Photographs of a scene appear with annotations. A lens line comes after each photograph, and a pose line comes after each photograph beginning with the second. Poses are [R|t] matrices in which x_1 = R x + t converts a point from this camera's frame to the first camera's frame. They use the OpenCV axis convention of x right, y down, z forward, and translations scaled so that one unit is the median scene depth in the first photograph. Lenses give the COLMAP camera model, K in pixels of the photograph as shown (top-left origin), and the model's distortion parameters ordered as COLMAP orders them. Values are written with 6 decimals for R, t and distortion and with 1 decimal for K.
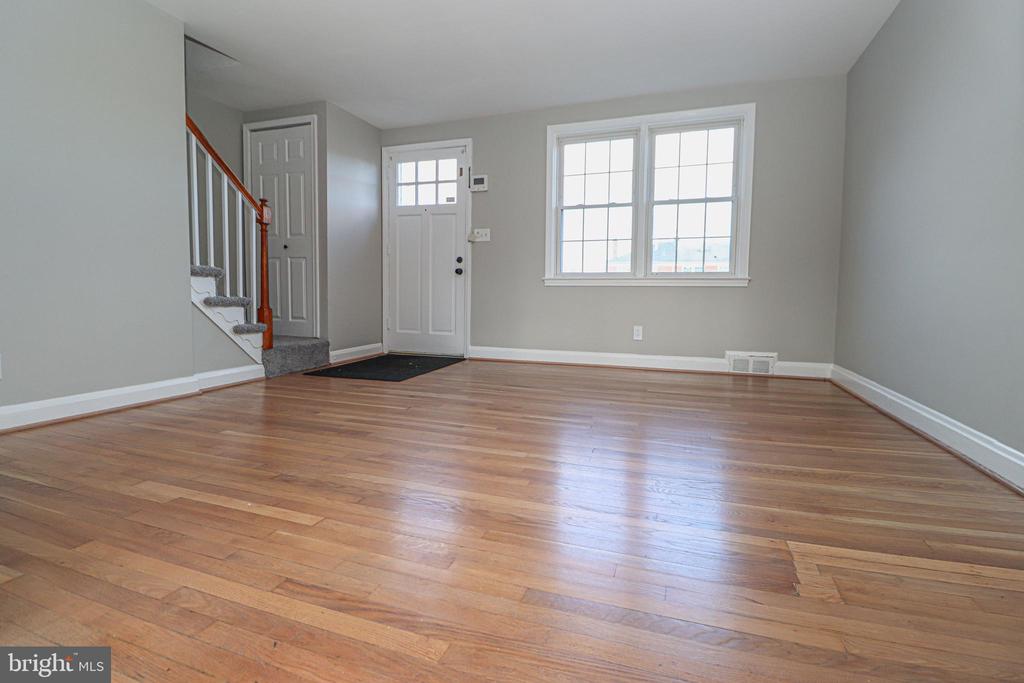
lens RADIAL K [[487.3, 0, 515.5], [0, 487.3, 326.2], [0, 0, 1]] dist [-0.001940, -0.000307]
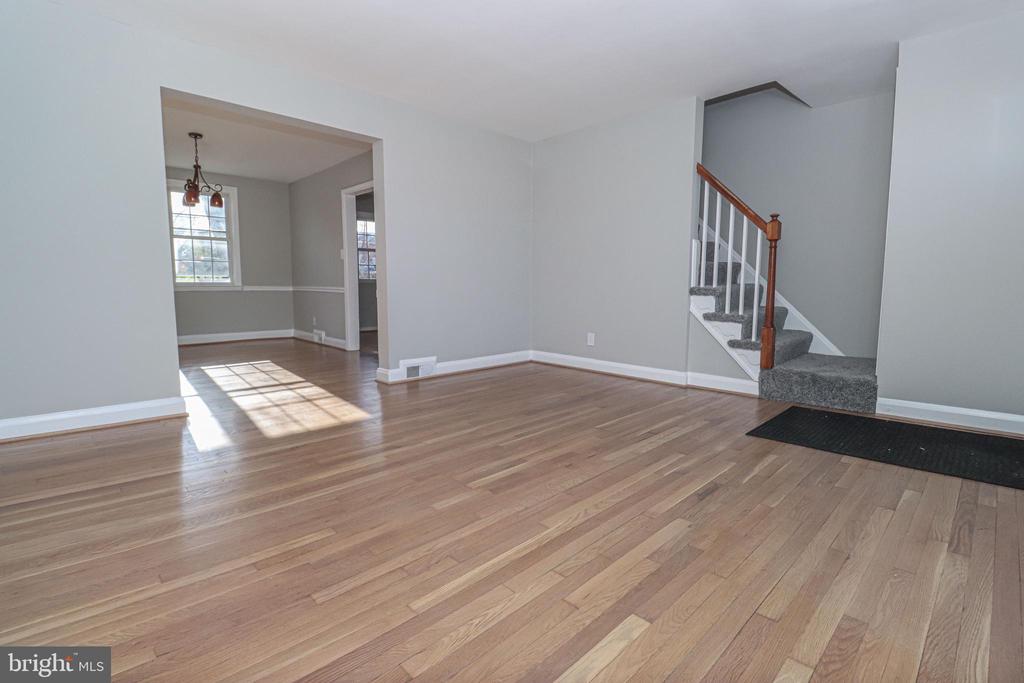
lens RADIAL K [[487.3, 0, 515.5], [0, 487.3, 326.2], [0, 0, 1]] dist [-0.001940, -0.000307]
pose [[-0.431170, 0.066168, -0.899841, 0.639127], [-0.067954, 0.992093, 0.105513, -0.116612], [0.899708, 0.106642, -0.423265, 1.046926]]
